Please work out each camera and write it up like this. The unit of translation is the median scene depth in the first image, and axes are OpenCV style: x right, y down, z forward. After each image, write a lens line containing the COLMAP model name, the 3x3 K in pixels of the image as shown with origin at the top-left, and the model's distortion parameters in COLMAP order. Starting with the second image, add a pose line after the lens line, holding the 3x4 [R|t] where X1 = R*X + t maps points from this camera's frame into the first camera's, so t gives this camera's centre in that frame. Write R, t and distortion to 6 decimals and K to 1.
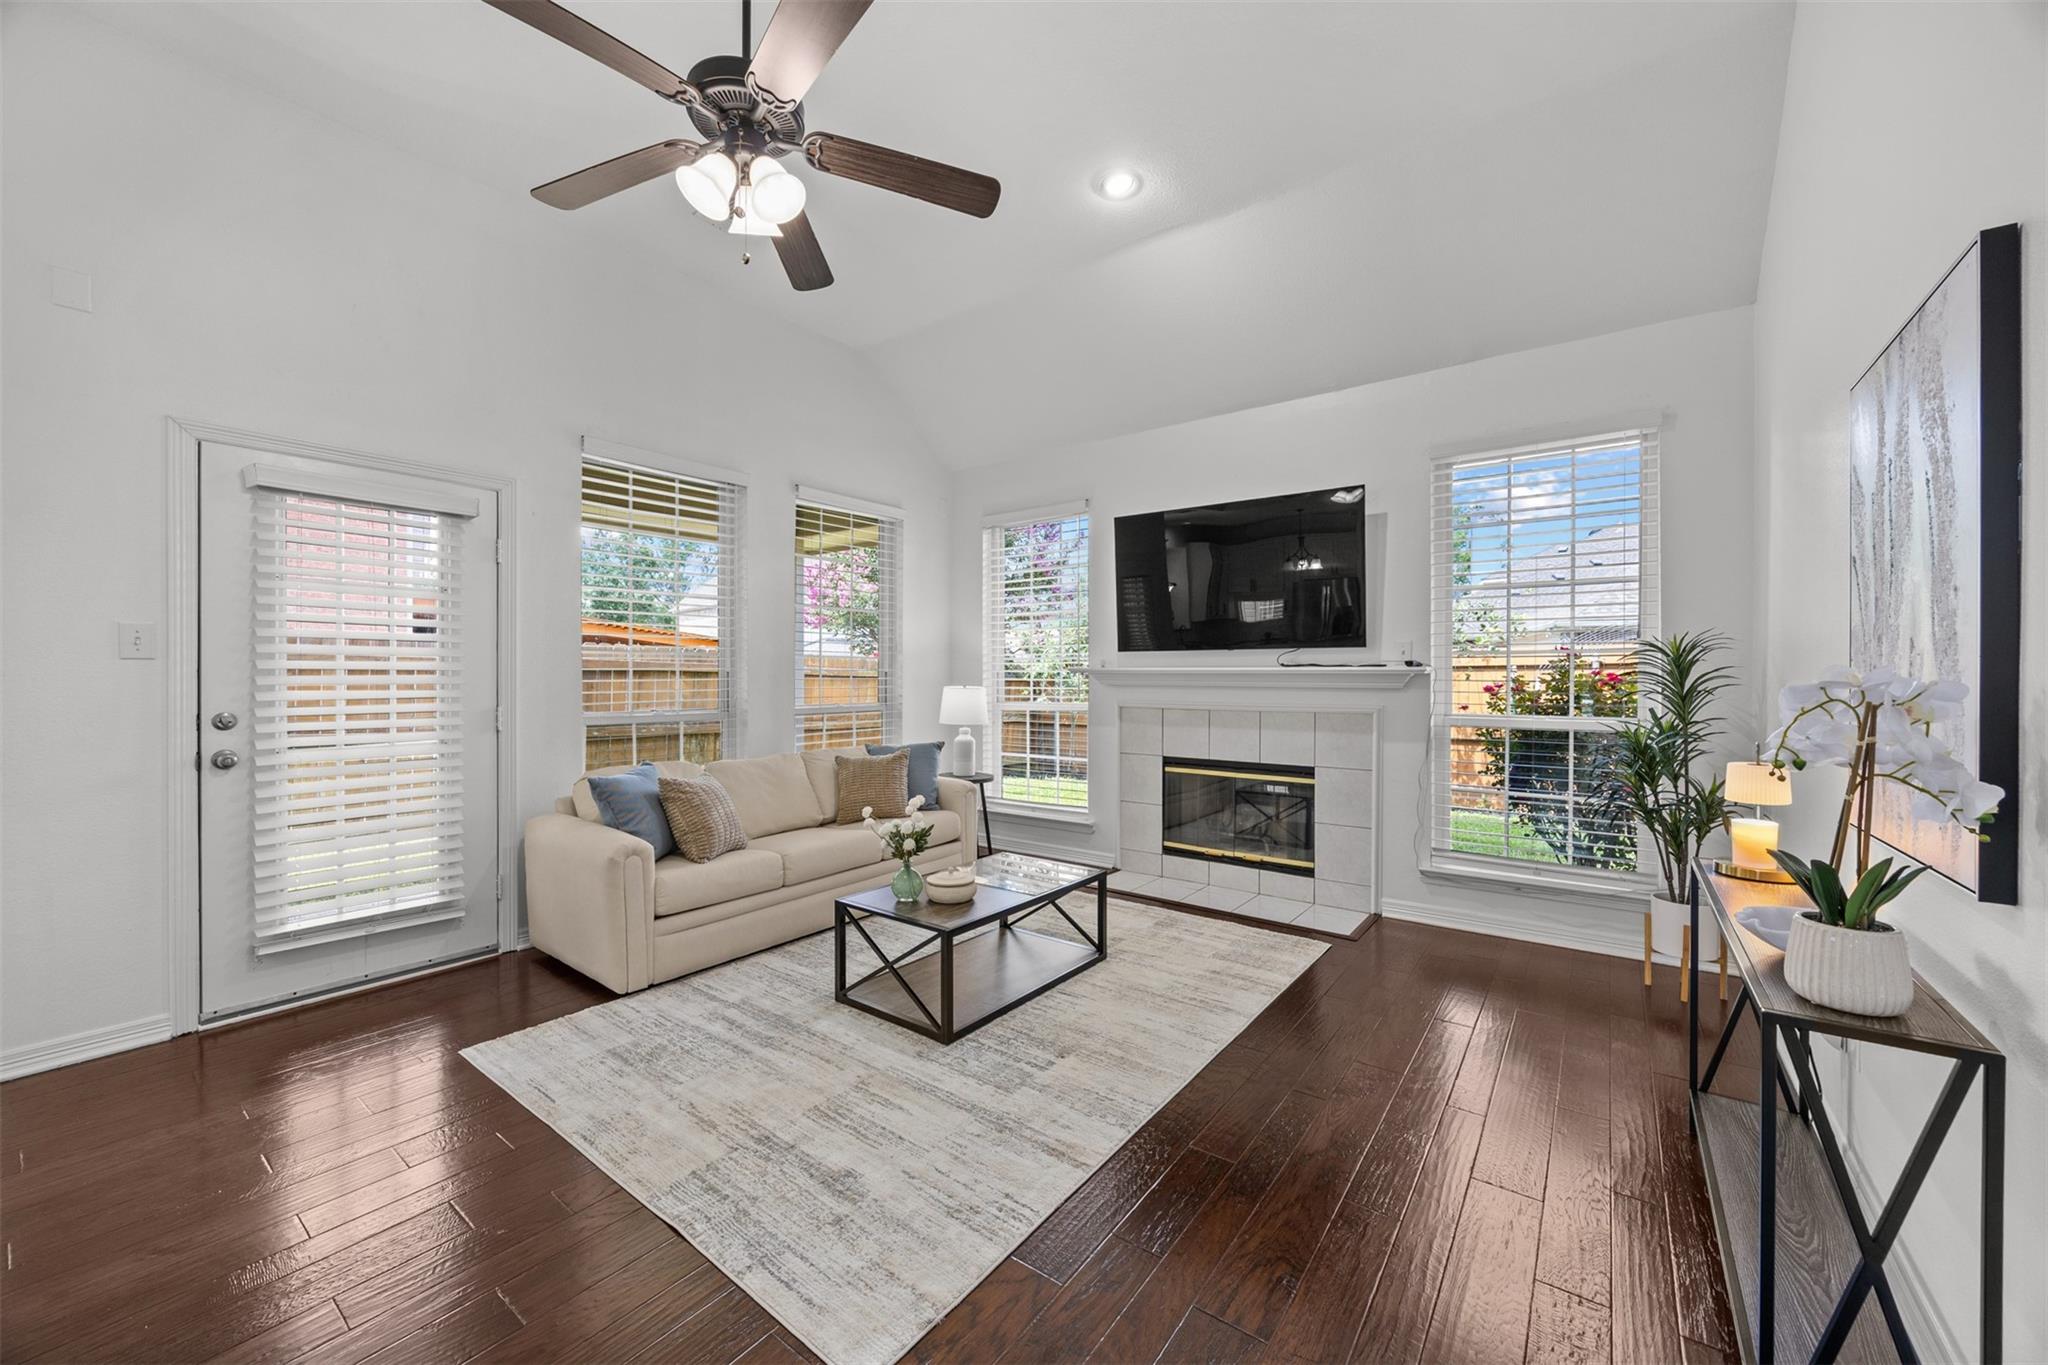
lens RADIAL K [[777.0, 0, 1024.0], [0, 777.0, 682.5], [0, 0, 1]] dist [0.000269, 0.000015]
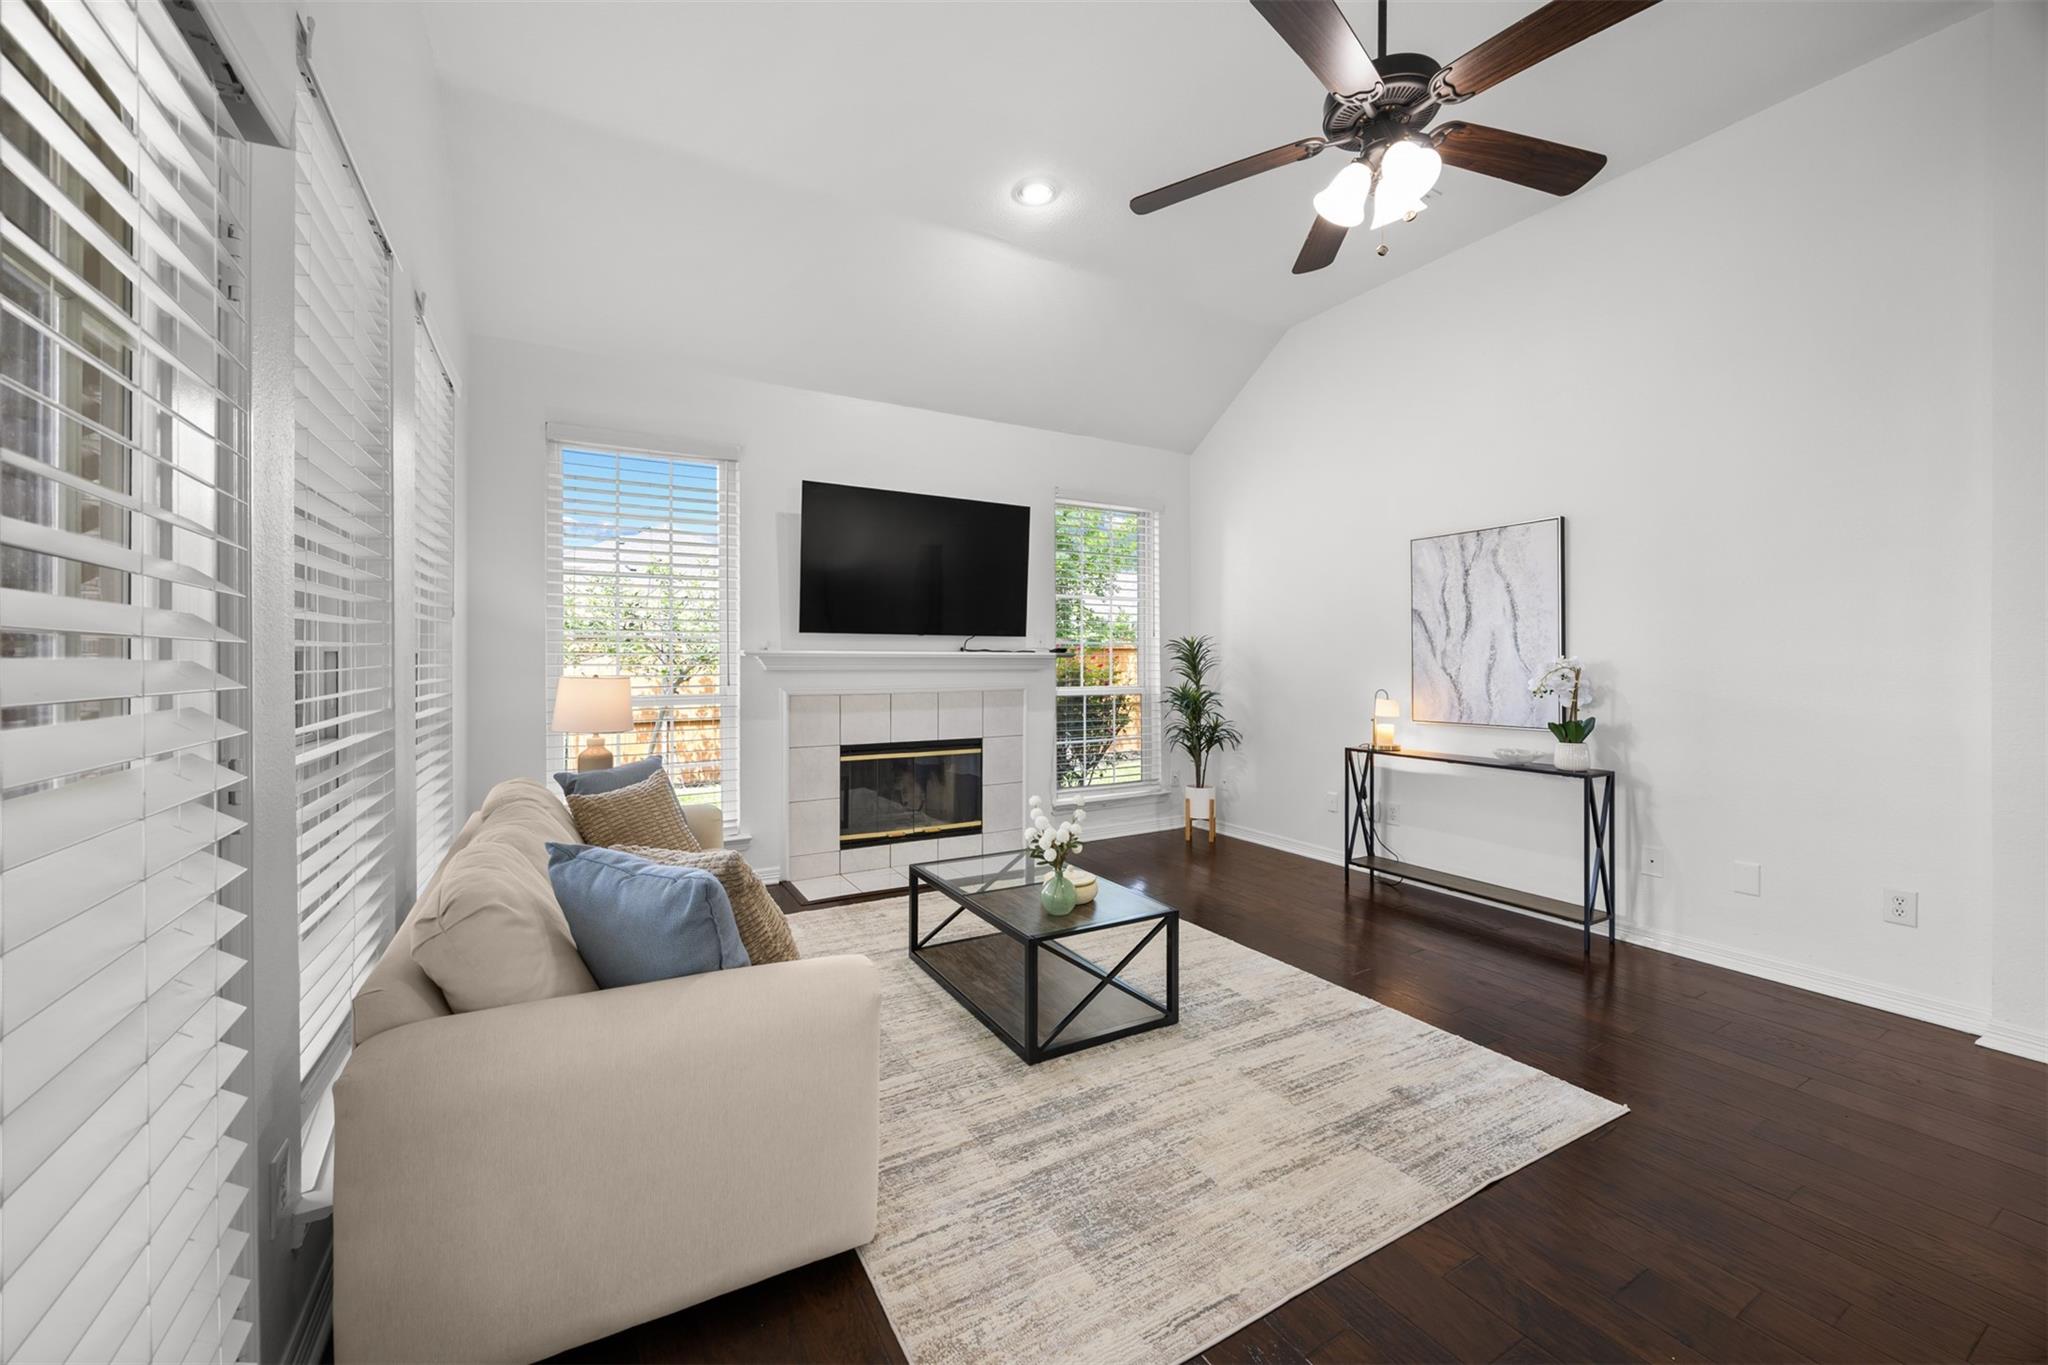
lens RADIAL K [[792.0, 0, 1022.4], [0, 792.0, 665.7], [0, 0, 1]] dist [-0.000081, 0.000052]
pose [[0.392897, -0.008225, 0.919546, -0.731626], [0.009583, 0.999942, 0.004850, -0.005001], [-0.919532, 0.006907, 0.392953, 0.503102]]
